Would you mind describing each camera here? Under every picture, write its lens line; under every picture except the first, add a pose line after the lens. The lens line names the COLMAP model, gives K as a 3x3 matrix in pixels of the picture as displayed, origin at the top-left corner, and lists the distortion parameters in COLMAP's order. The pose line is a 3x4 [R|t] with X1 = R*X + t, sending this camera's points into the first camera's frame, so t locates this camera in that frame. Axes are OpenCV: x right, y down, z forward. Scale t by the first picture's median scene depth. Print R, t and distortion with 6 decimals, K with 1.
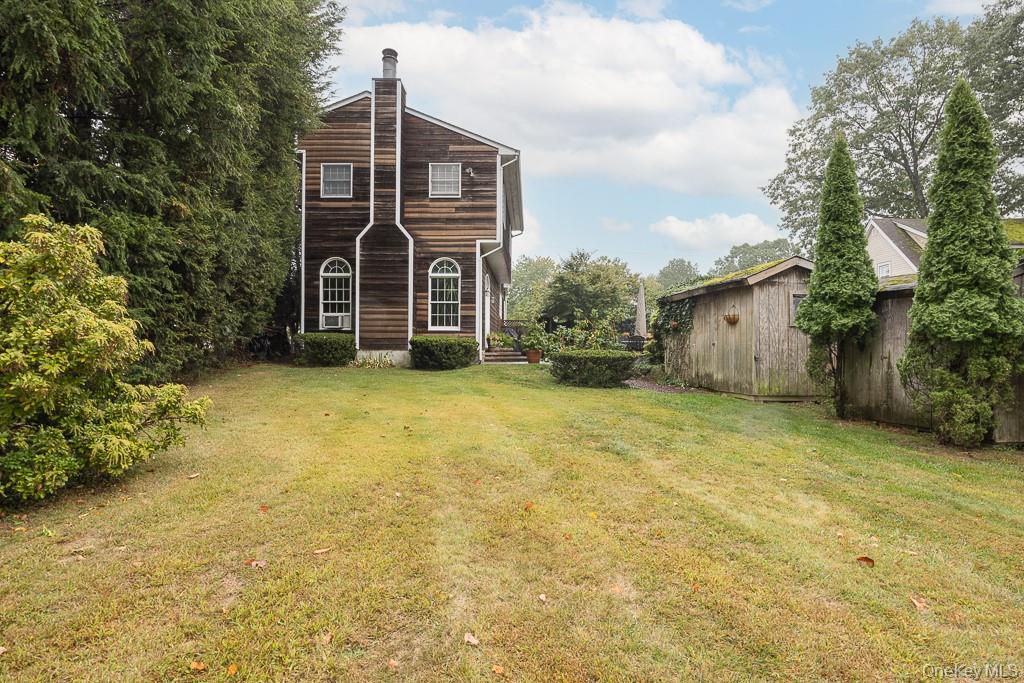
lens RADIAL K [[513.3, 0, 515.9], [0, 513.3, 342.2], [0, 0, 1]] dist [0.004416, -0.000636]
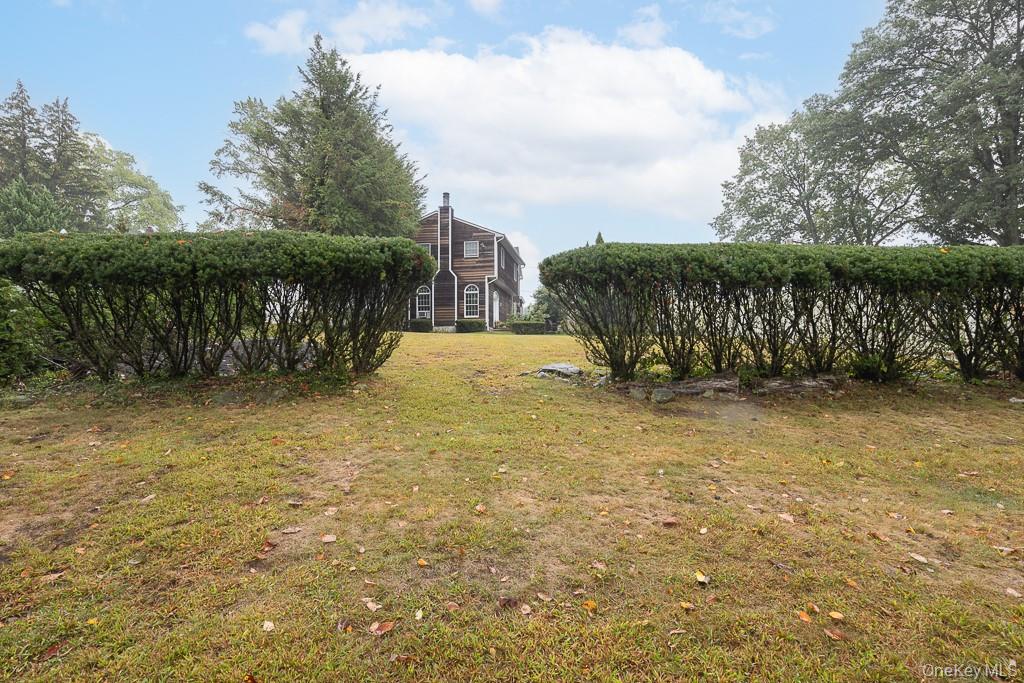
lens RADIAL K [[496.8, 0, 514.6], [0, 496.8, 342.2], [0, 0, 1]] dist [0.002021, -0.001001]
pose [[0.991613, -0.016815, -0.128147, 0.312961], [0.013143, 0.999480, -0.029447, 0.147425], [0.128576, 0.027516, 0.991318, -1.076064]]
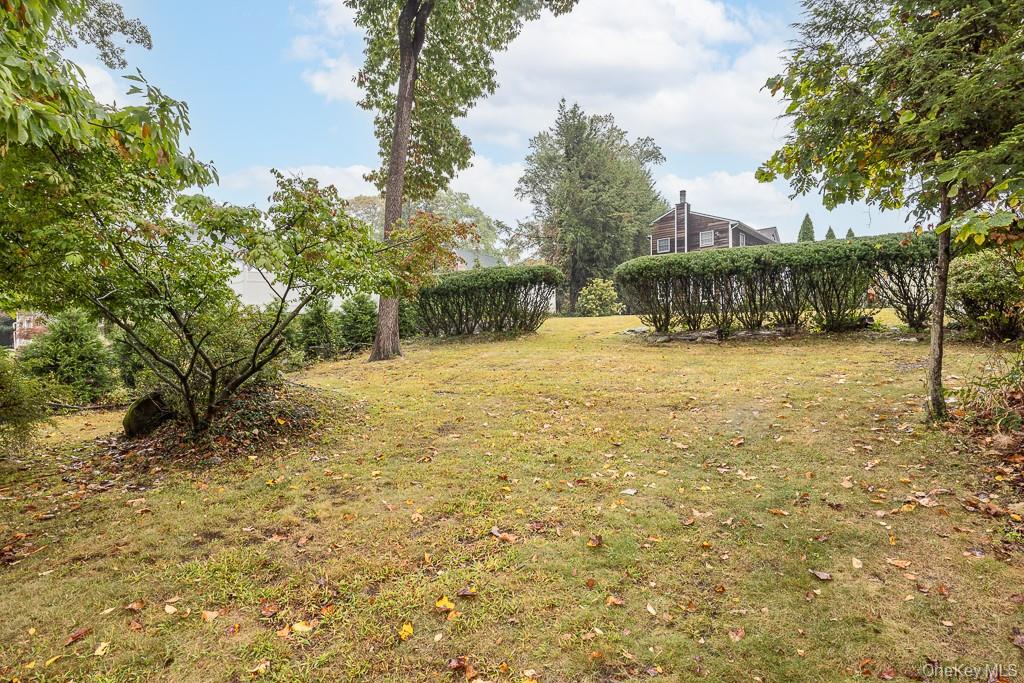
lens RADIAL K [[513.3, 0, 506.9], [0, 513.3, 341.1], [0, 0, 1]] dist [0.004416, -0.000636]
pose [[0.748285, -0.022428, -0.662998, 0.744776], [0.011795, 0.999720, -0.020506, 0.199728], [0.663272, 0.007524, 0.748340, -1.407747]]
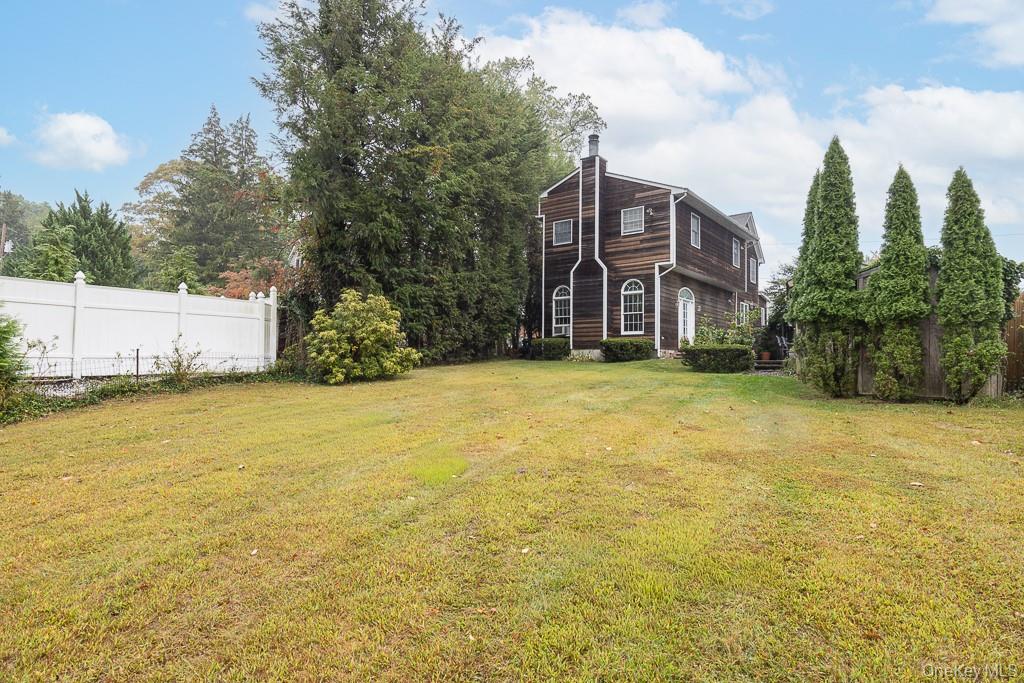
lens RADIAL K [[556.8, 0, 519.3], [0, 556.8, 335.0], [0, 0, 1]] dist [0.006631, 0.000347]
pose [[0.807032, -0.027993, -0.589844, 0.467394], [0.000715, 0.998921, -0.046429, 0.044398], [0.590508, 0.037048, 0.806181, -0.318366]]
